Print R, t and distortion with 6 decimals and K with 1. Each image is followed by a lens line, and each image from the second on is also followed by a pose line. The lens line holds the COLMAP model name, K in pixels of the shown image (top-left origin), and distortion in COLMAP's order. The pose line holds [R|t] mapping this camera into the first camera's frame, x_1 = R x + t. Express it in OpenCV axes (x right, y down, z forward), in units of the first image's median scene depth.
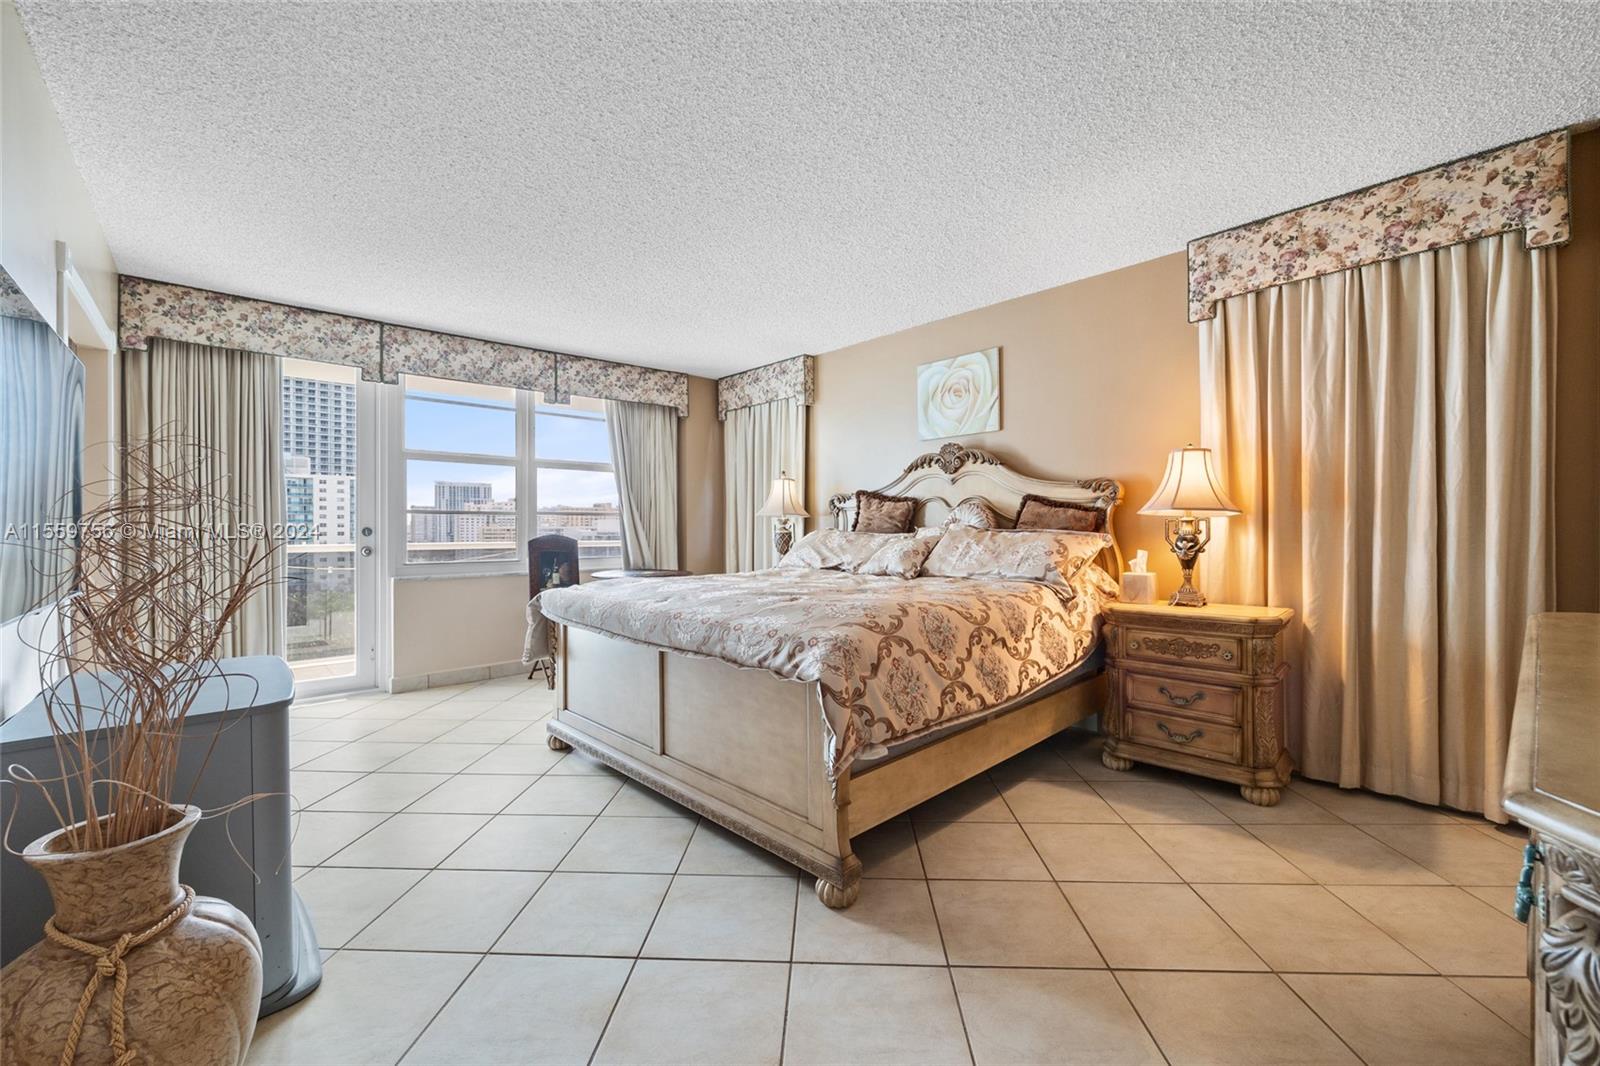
lens RADIAL K [[653.7, 0, 805.8], [0, 653.7, 529.9], [0, 0, 1]] dist [0.001903, 0.000202]
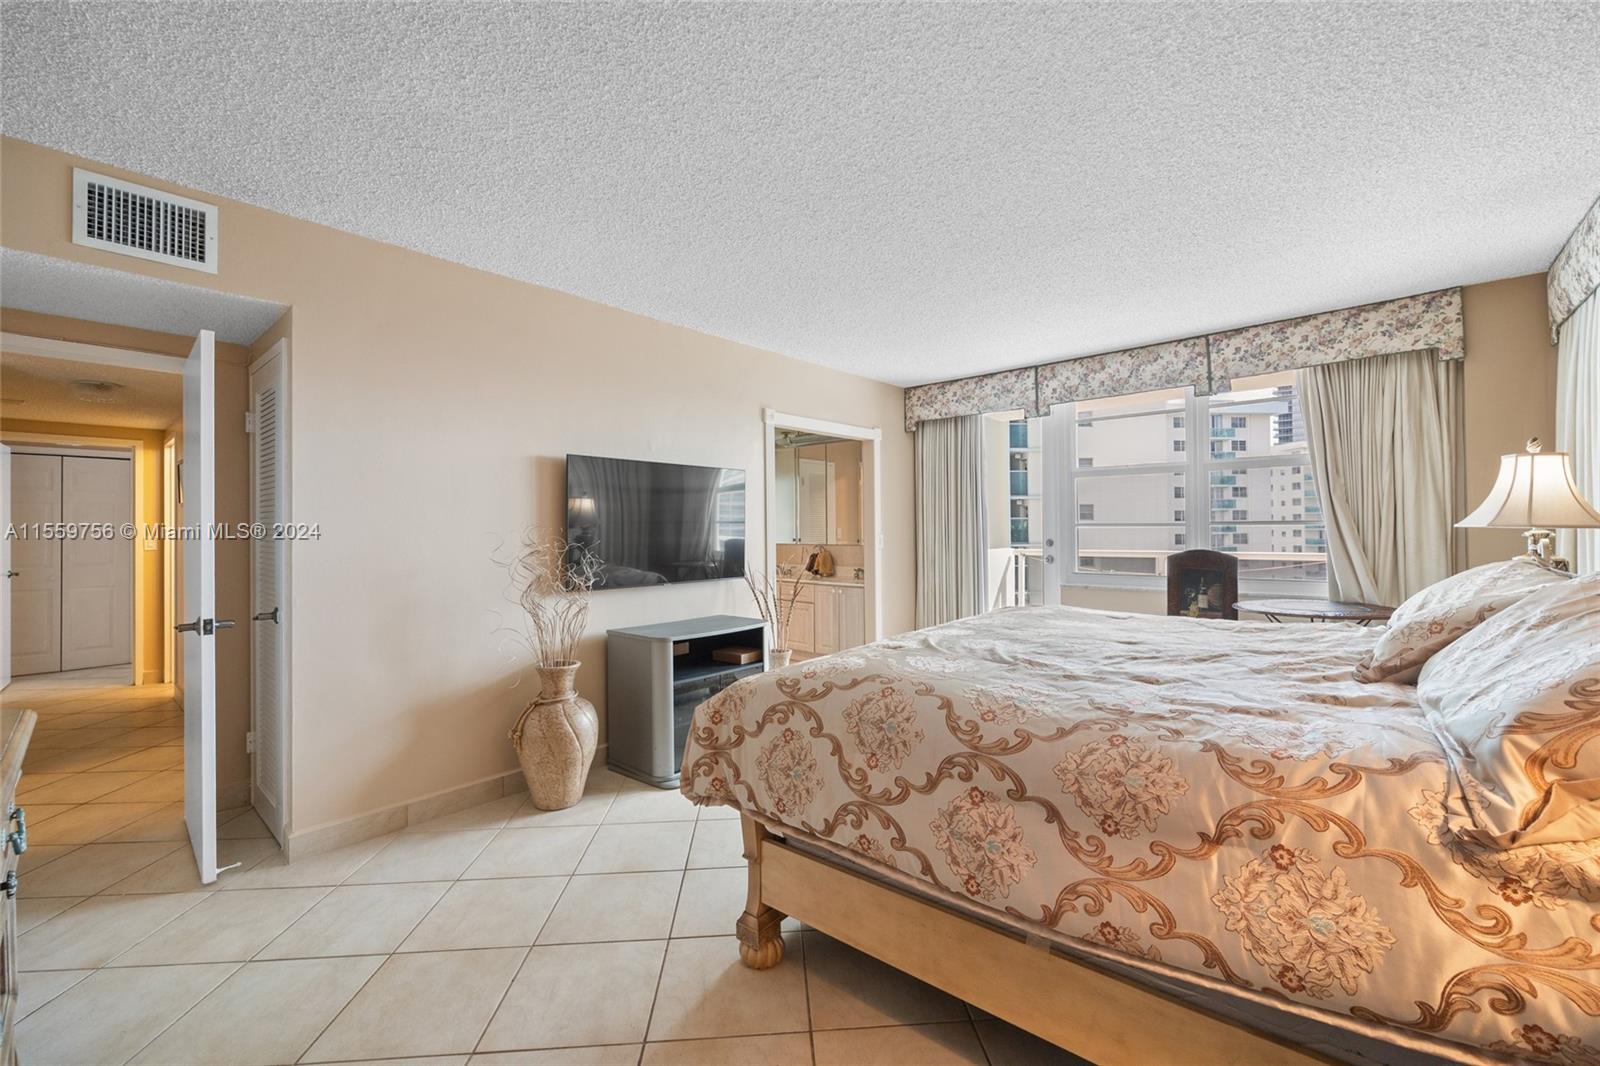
lens RADIAL K [[653.7, 0, 803.4], [0, 653.7, 525.6], [0, 0, 1]] dist [0.001903, 0.000202]
pose [[0.105450, -0.003144, -0.994420, 0.454291], [0.006986, 0.999973, -0.002421, -0.028733], [0.994400, -0.006691, 0.105469, 0.436282]]
